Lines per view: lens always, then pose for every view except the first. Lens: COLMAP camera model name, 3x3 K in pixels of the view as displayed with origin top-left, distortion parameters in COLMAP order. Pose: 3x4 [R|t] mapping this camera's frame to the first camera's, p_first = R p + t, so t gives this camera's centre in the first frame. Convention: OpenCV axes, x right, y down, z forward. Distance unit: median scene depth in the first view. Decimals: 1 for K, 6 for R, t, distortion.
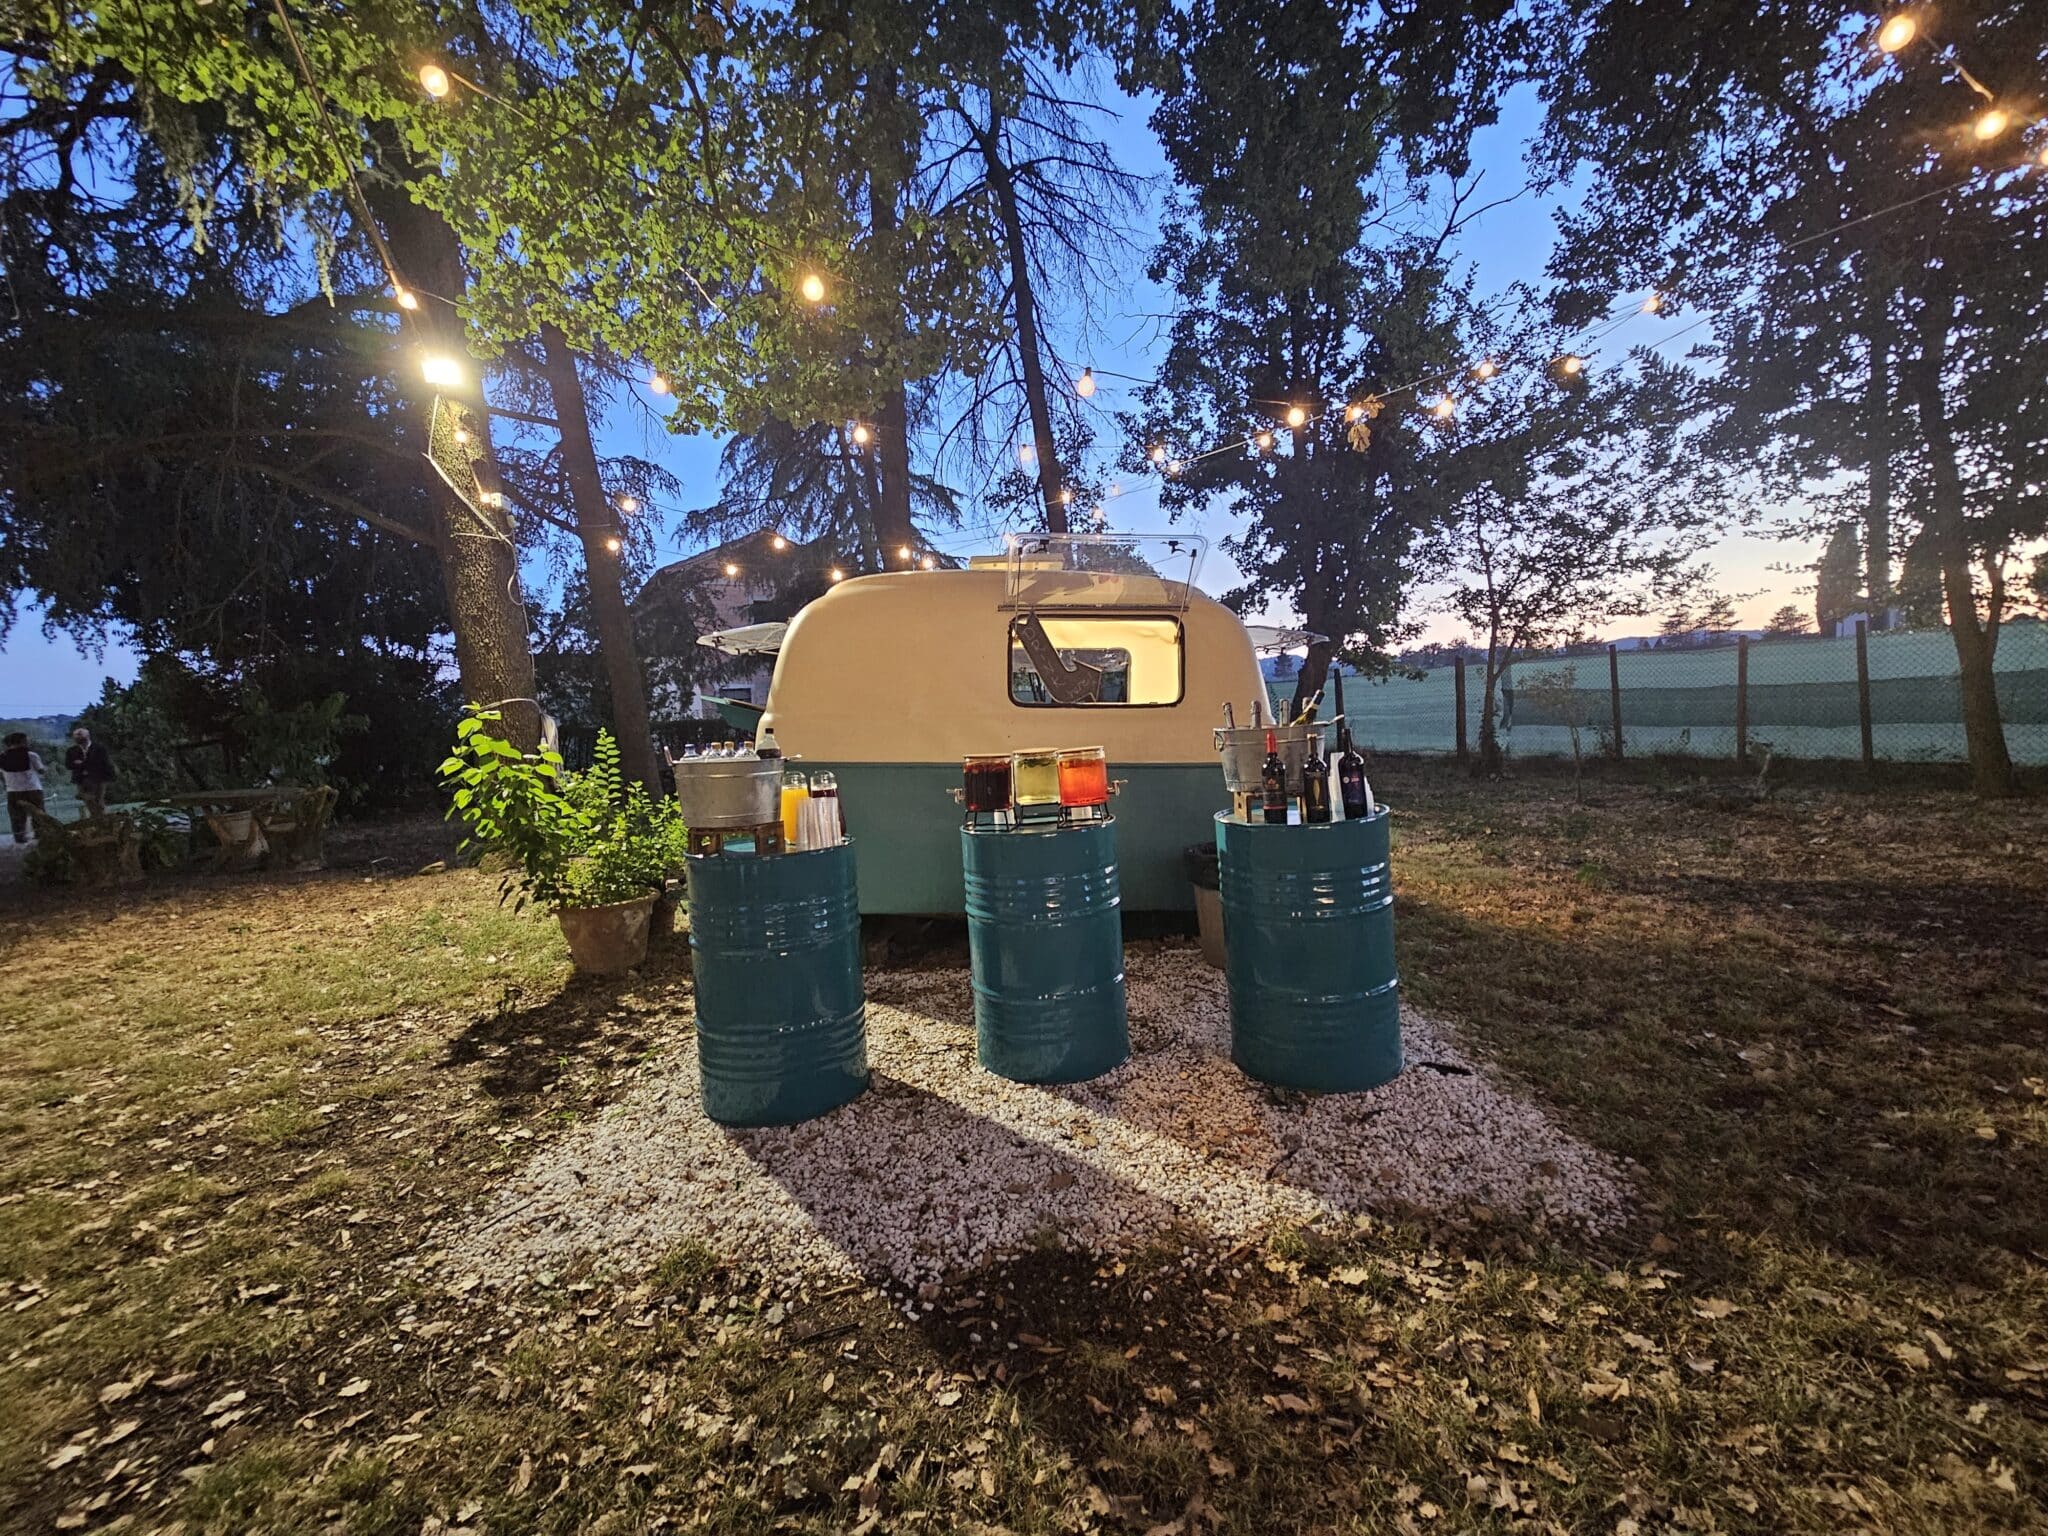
lens RADIAL K [[832.2, 0, 1024.0], [0, 832.2, 768.0], [0, 0, 1]] dist [0.000087, -0.000028]
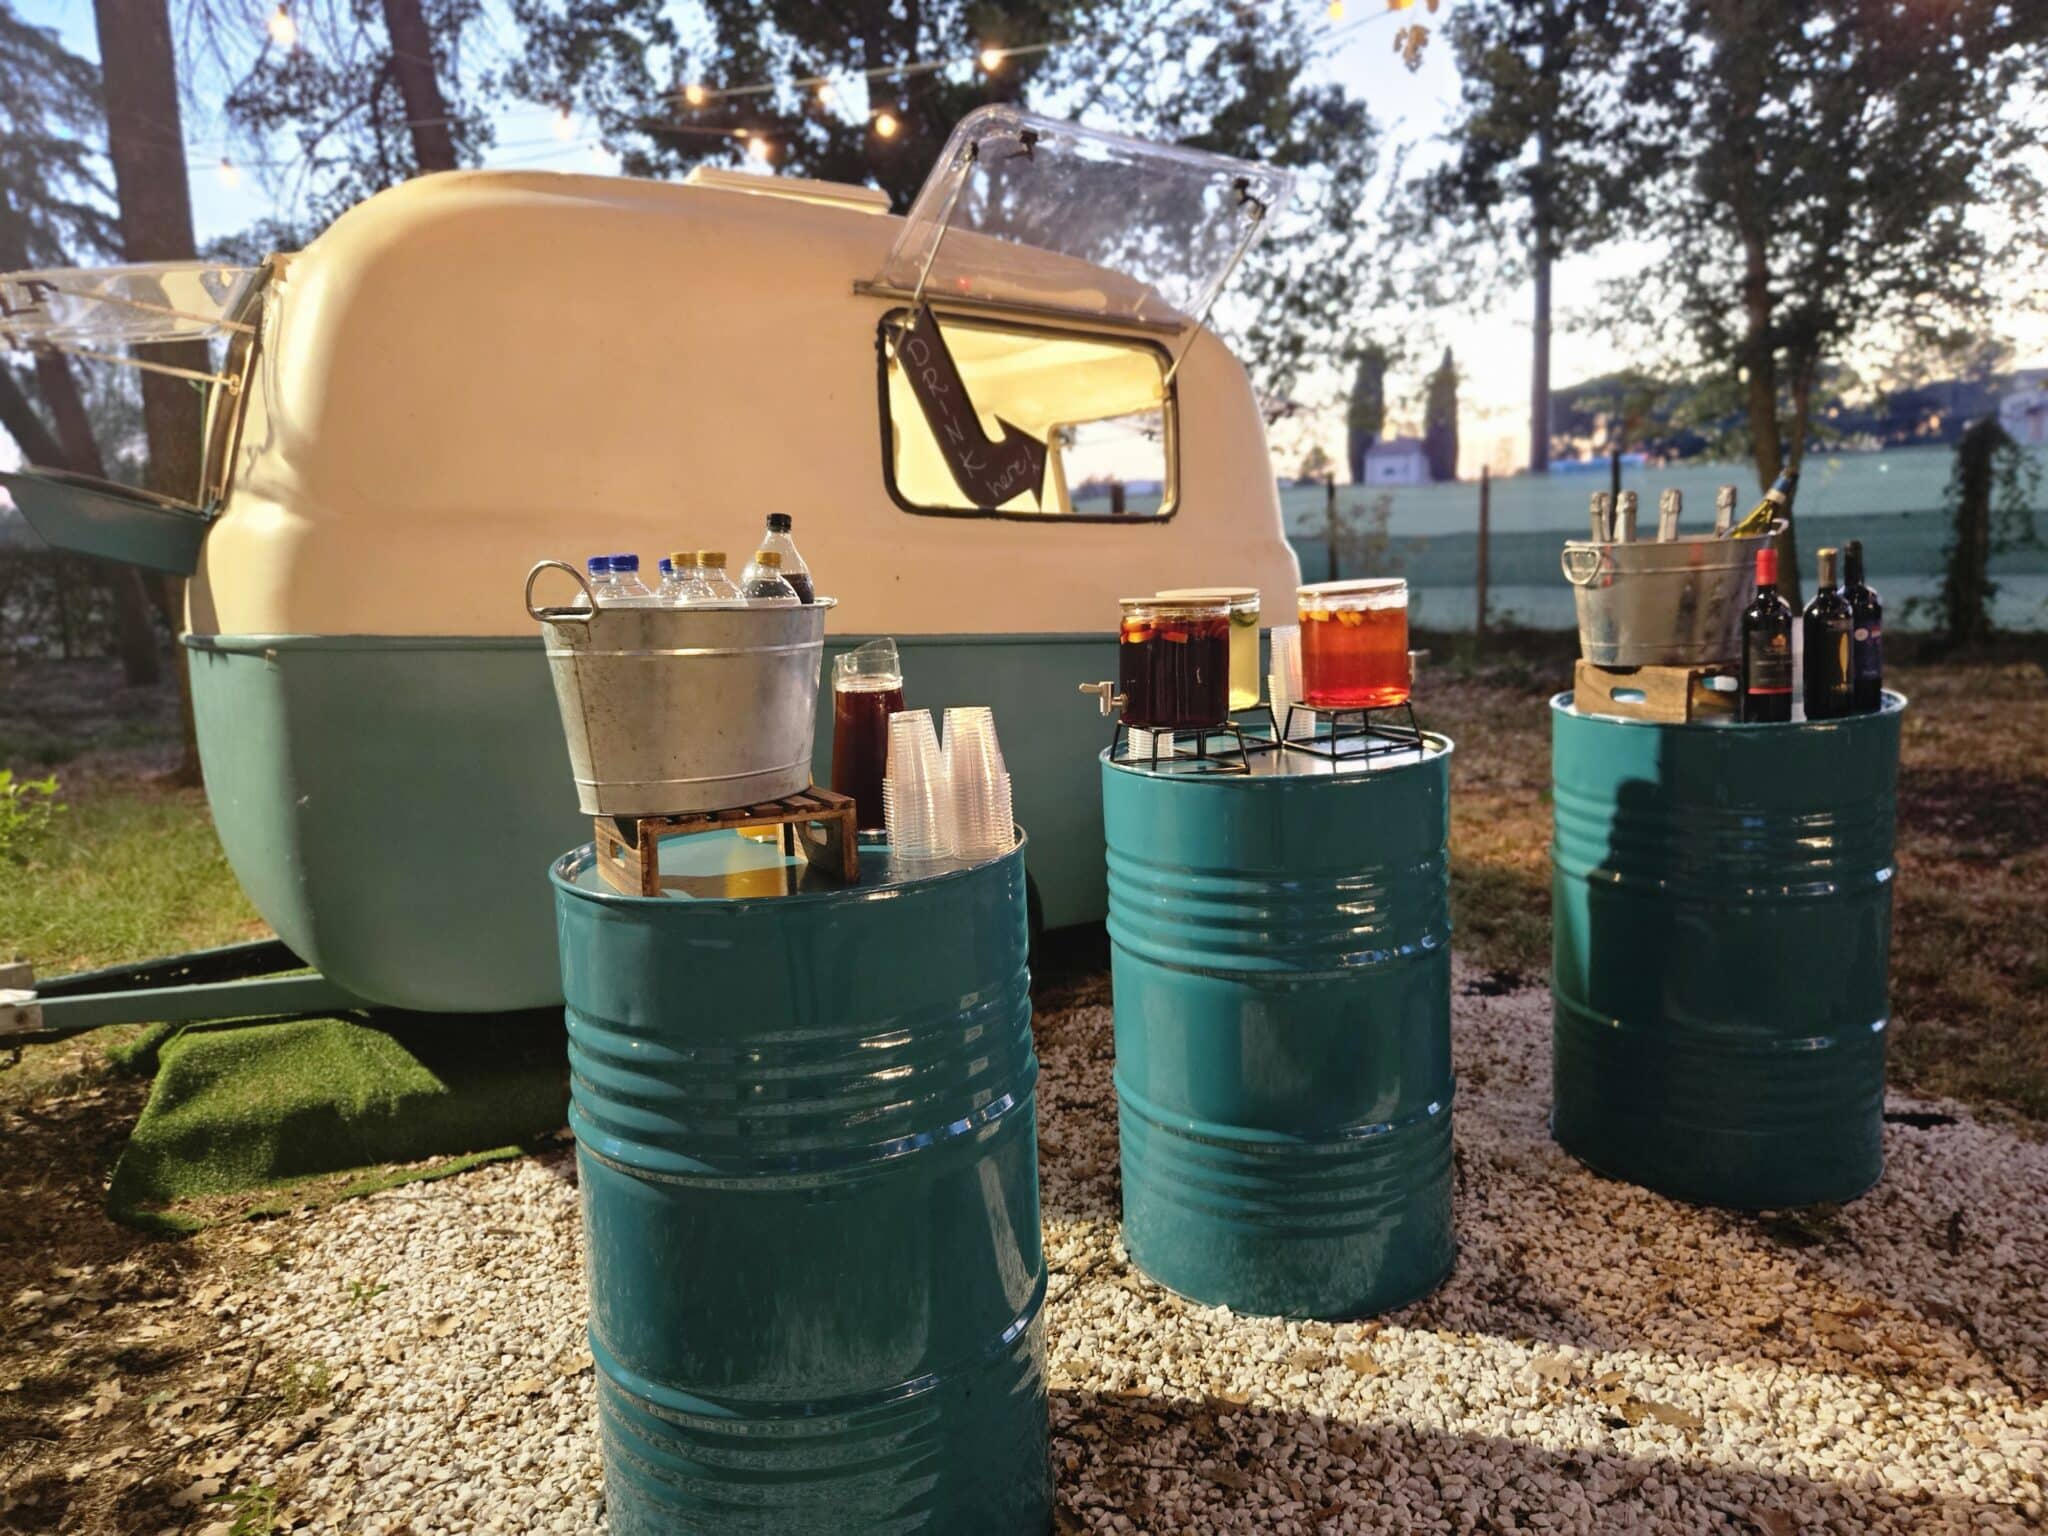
lens RADIAL K [[1378.7, 0, 1024.0], [0, 1378.7, 768.0], [0, 0, 1]] dist [0.028728, -0.002320]
pose [[0.865198, -0.061478, 0.497647, -0.506052], [0.024886, 0.996497, 0.079839, 0.012164], [-0.500812, -0.056692, 0.863697, 0.443685]]
